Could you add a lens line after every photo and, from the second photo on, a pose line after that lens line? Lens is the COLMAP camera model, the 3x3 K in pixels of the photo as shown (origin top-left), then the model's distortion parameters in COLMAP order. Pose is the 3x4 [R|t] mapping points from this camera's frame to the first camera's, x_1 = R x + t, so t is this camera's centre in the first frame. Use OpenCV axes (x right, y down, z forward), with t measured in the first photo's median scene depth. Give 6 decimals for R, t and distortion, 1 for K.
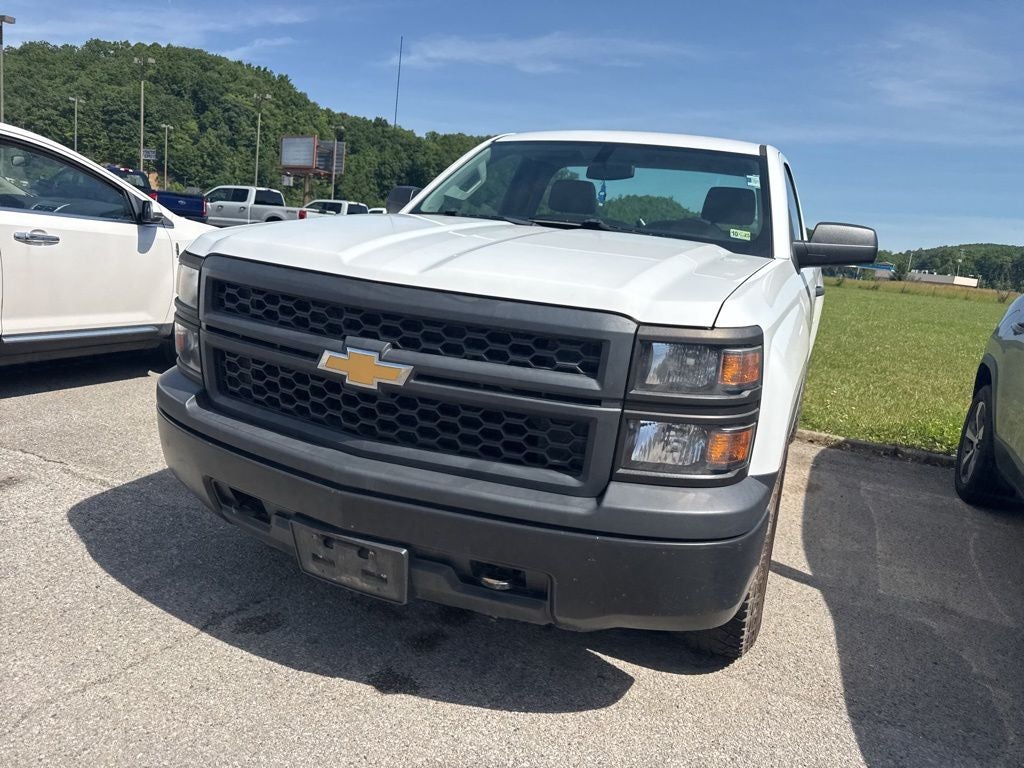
lens RADIAL K [[725.8, 0, 518.0], [0, 725.8, 382.1], [0, 0, 1]] dist [0.024063, -0.030497]
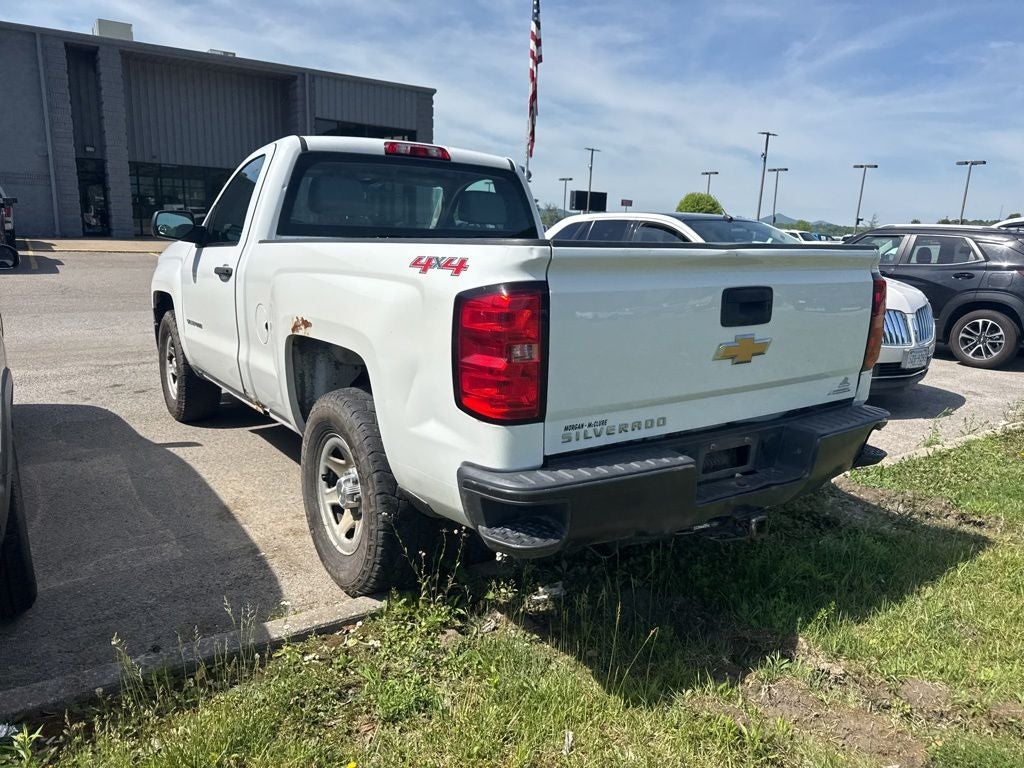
lens RADIAL K [[725.8, 0, 514.9], [0, 725.8, 384.7], [0, 0, 1]] dist [0.024063, -0.030497]
pose [[-0.515023, 0.072324, -0.854120, 1.755100], [-0.241841, 0.943693, 0.225735, -0.492962], [0.822353, 0.322820, -0.468533, 3.032794]]
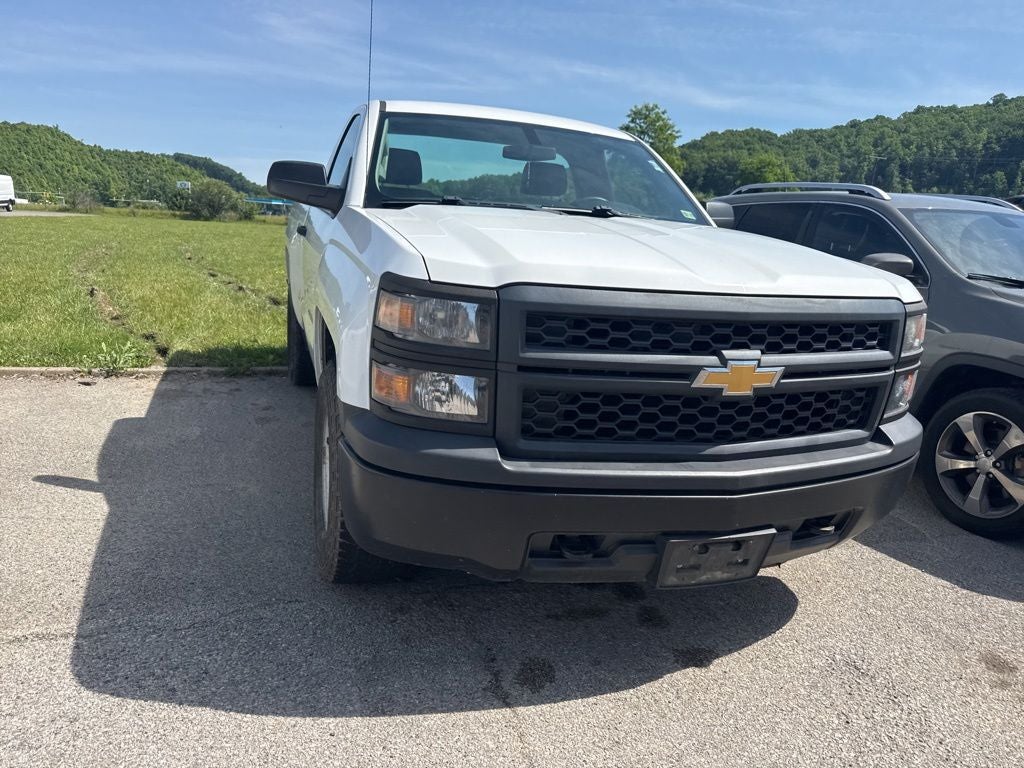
lens RADIAL K [[725.8, 0, 519.4], [0, 725.8, 393.2], [0, 0, 1]] dist [0.024063, -0.030497]
pose [[0.736015, -0.205117, 0.645143, -0.910338], [0.142412, 0.978580, 0.148659, -0.160726], [-0.661817, -0.017539, 0.749460, 0.334216]]
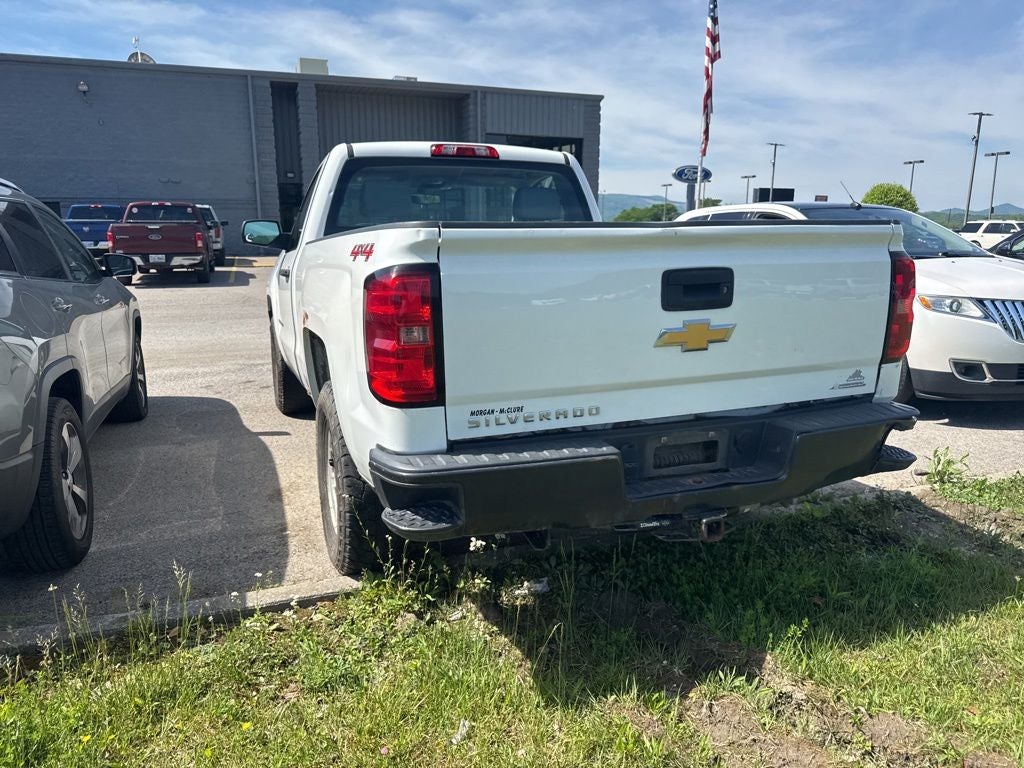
lens RADIAL K [[725.8, 0, 516.7], [0, 725.8, 383.9], [0, 0, 1]] dist [0.024063, -0.030497]
pose [[-0.704985, 0.056802, -0.706944, 1.548164], [-0.193525, 0.943554, 0.268802, -0.537398], [0.682308, 0.326312, -0.654199, 3.284983]]
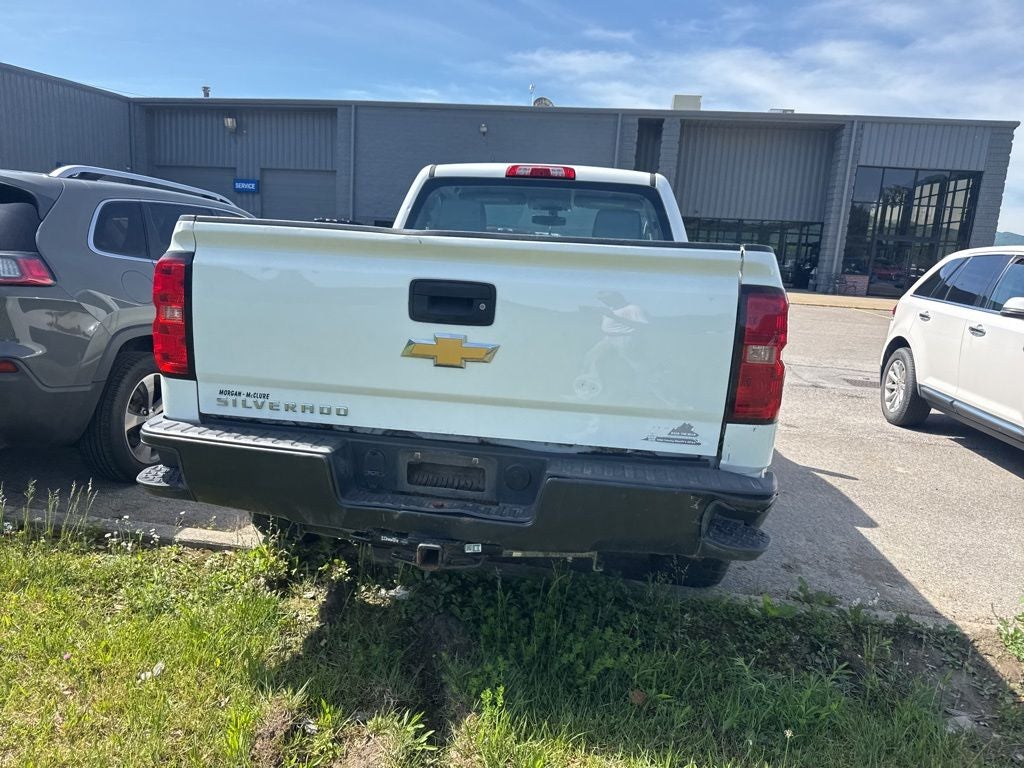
lens RADIAL K [[725.8, 0, 517.9], [0, 725.8, 378.6], [0, 0, 1]] dist [0.024063, -0.030497]
pose [[-0.949700, -0.096787, -0.297831, 0.882818], [-0.194153, 0.928181, 0.317466, -0.658884], [0.245714, 0.359322, -0.900285, 3.650031]]
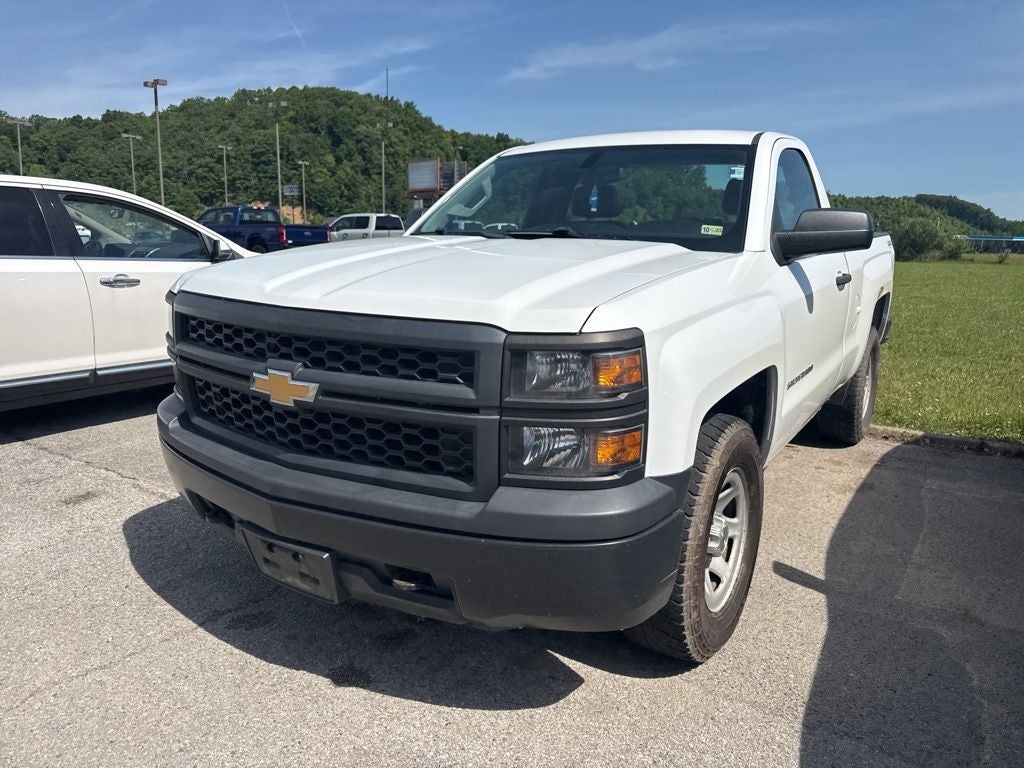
lens RADIAL K [[725.8, 0, 514.5], [0, 725.8, 389.1], [0, 0, 1]] dist [0.024063, -0.030497]
pose [[0.981643, -0.044580, -0.185443, 0.263978], [0.044749, 0.998993, -0.003278, 0.002102], [0.185402, -0.005080, 0.982650, -0.010365]]
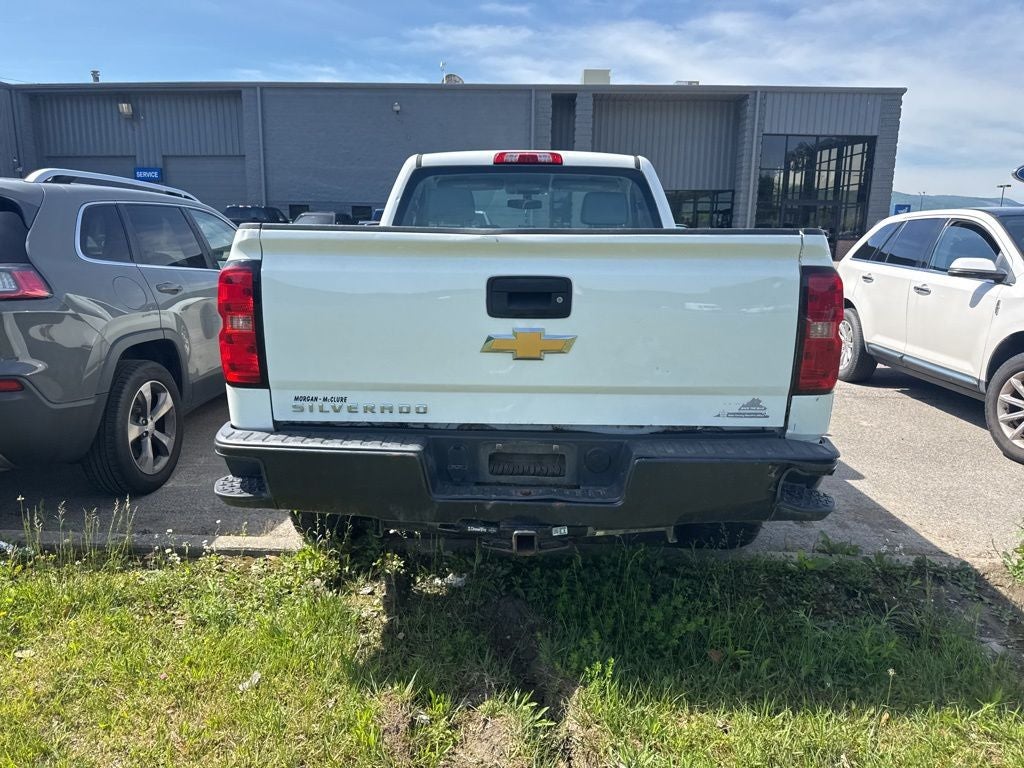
lens RADIAL K [[725.8, 0, 516.3], [0, 725.8, 368.8], [0, 0, 1]] dist [0.024063, -0.030497]
pose [[-0.916930, -0.030852, -0.397853, 1.086229], [-0.167965, 0.934224, 0.314663, -0.649101], [0.361976, 0.355349, -0.861801, 3.614672]]
